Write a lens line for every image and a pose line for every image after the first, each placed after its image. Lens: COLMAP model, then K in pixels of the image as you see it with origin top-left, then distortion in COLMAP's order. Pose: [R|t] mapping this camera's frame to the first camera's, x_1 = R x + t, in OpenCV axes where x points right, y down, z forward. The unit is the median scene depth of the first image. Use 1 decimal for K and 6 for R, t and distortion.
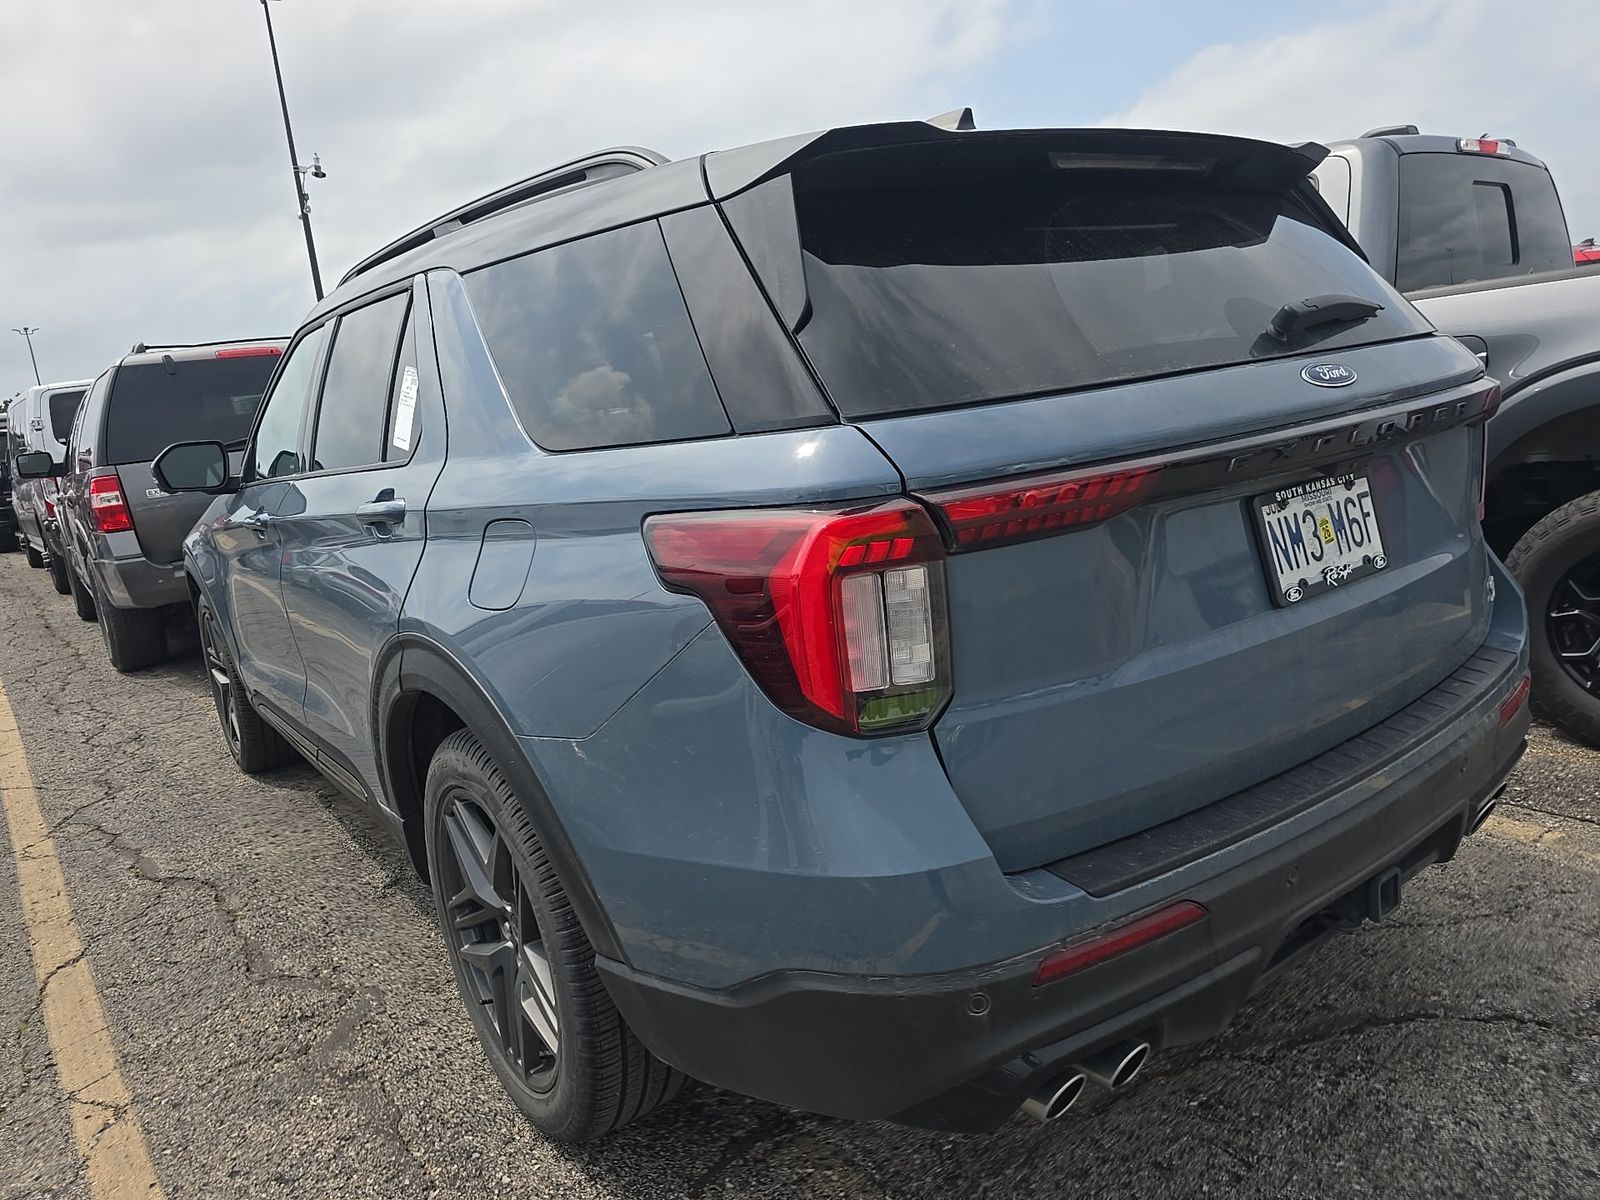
lens RADIAL K [[1156.1, 0, 800.0], [0, 1156.1, 600.0], [0, 0, 1]] dist [0.032535, 0.000698]
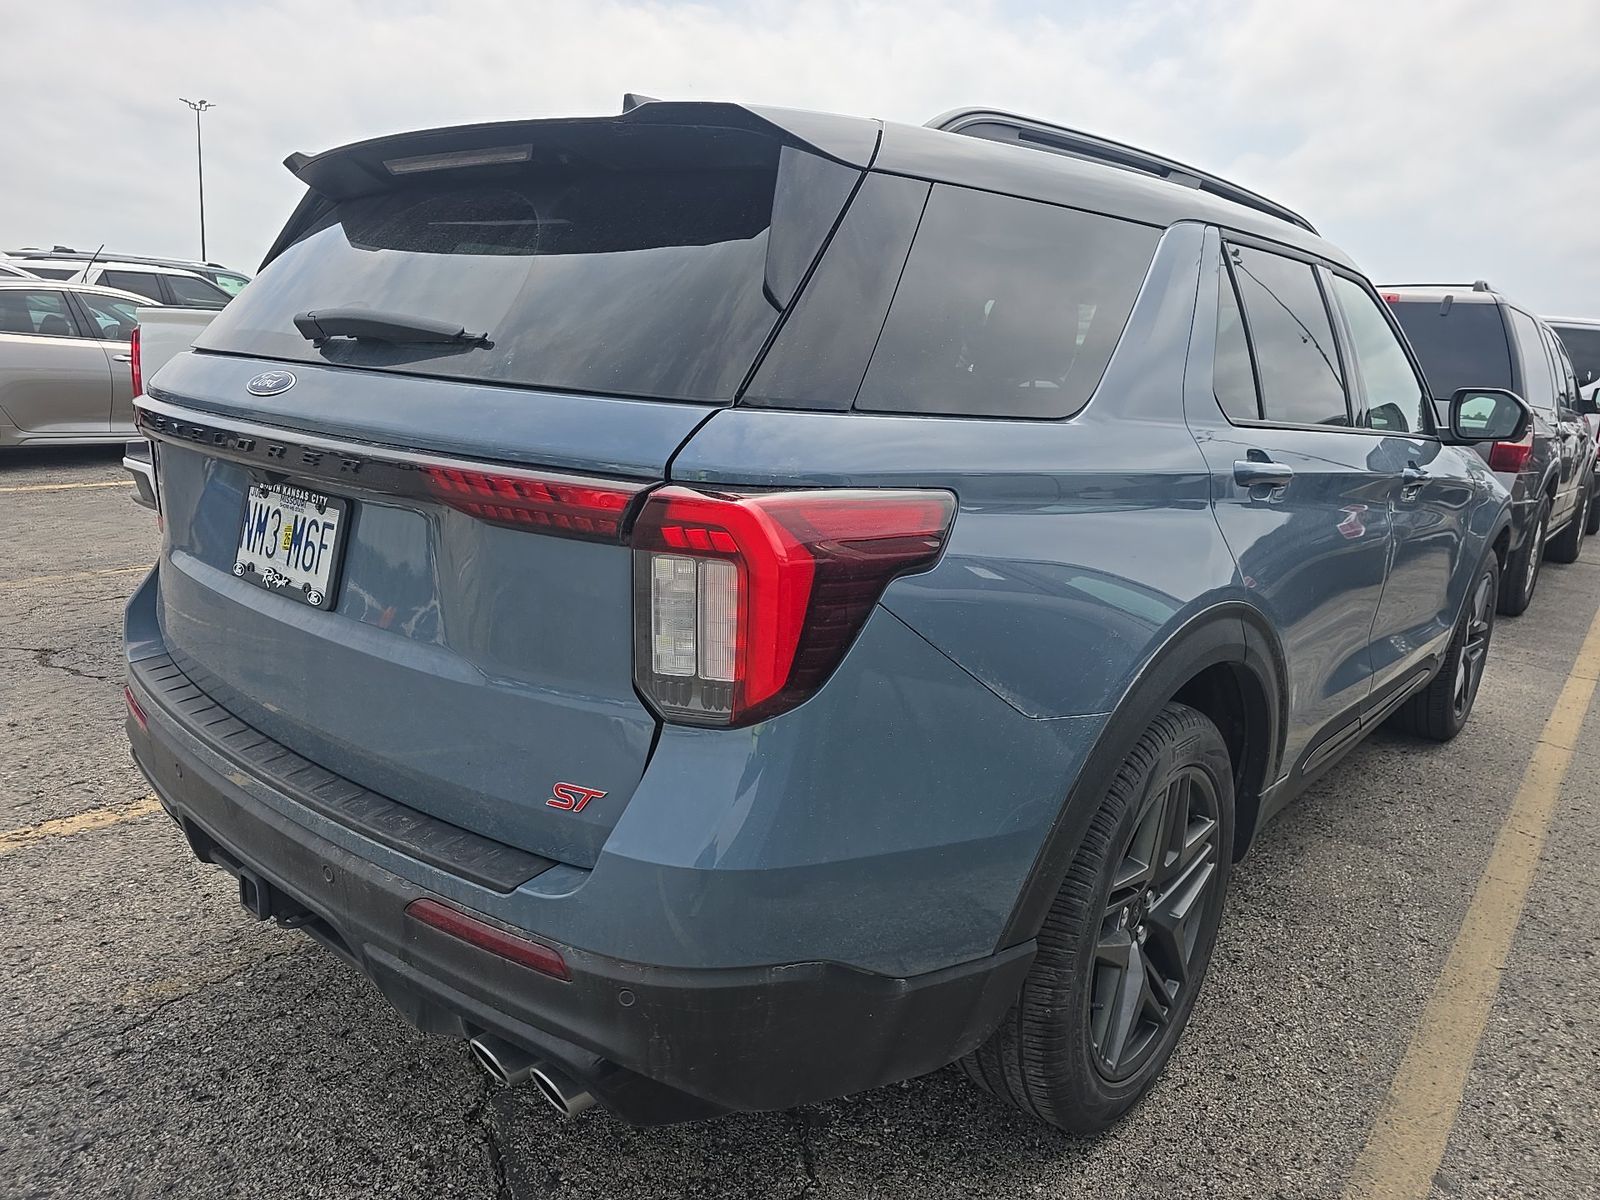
lens RADIAL K [[1178.9, 0, 800.0], [0, 1178.9, 600.0], [0, 0, 1]] dist [0.027444, -0.002795]
pose [[0.176797, 0.328301, -0.927880, 1.507770], [-0.268811, 0.922995, 0.275354, -0.414917], [0.946828, 0.200743, 0.251434, 1.162806]]
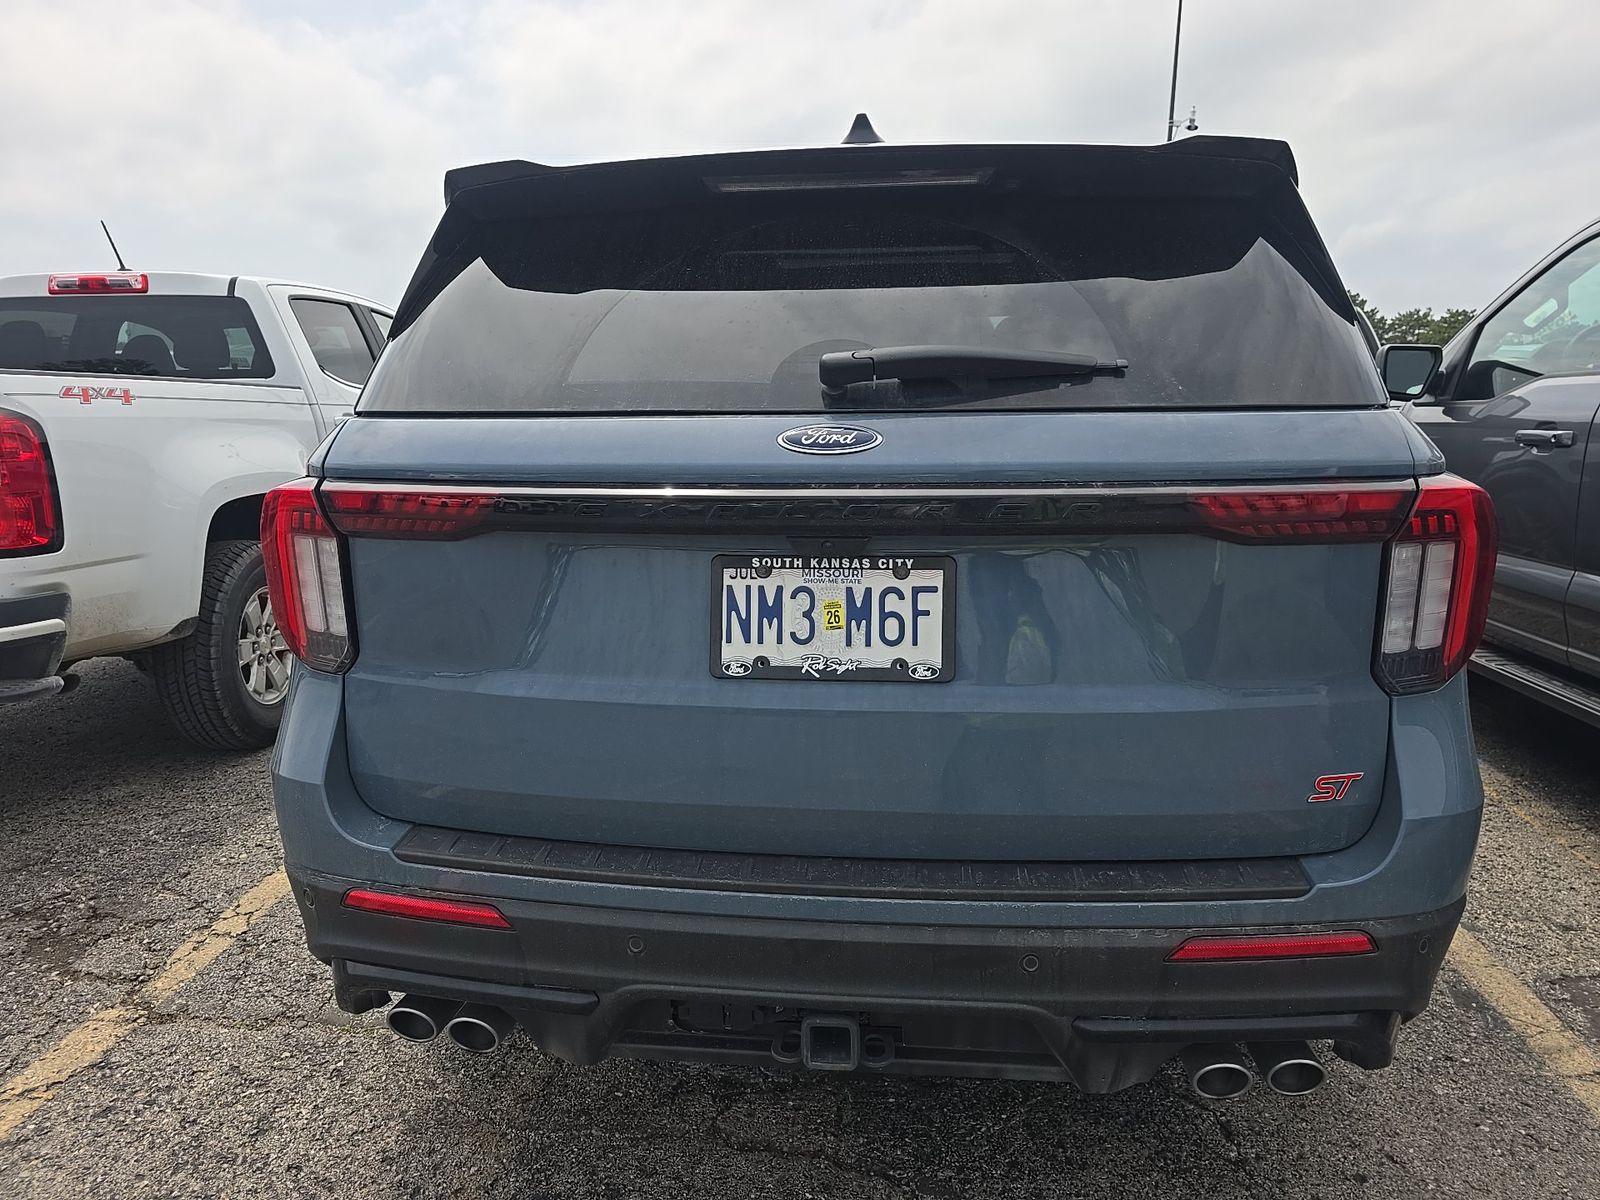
lens RADIAL K [[1178.9, 0, 800.0], [0, 1178.9, 600.0], [0, 0, 1]] dist [0.027444, -0.002795]
pose [[0.727469, 0.231477, -0.645915, 0.997559], [-0.207784, 0.971493, 0.114136, -0.165776], [0.653922, 0.051180, 0.754829, 0.301407]]
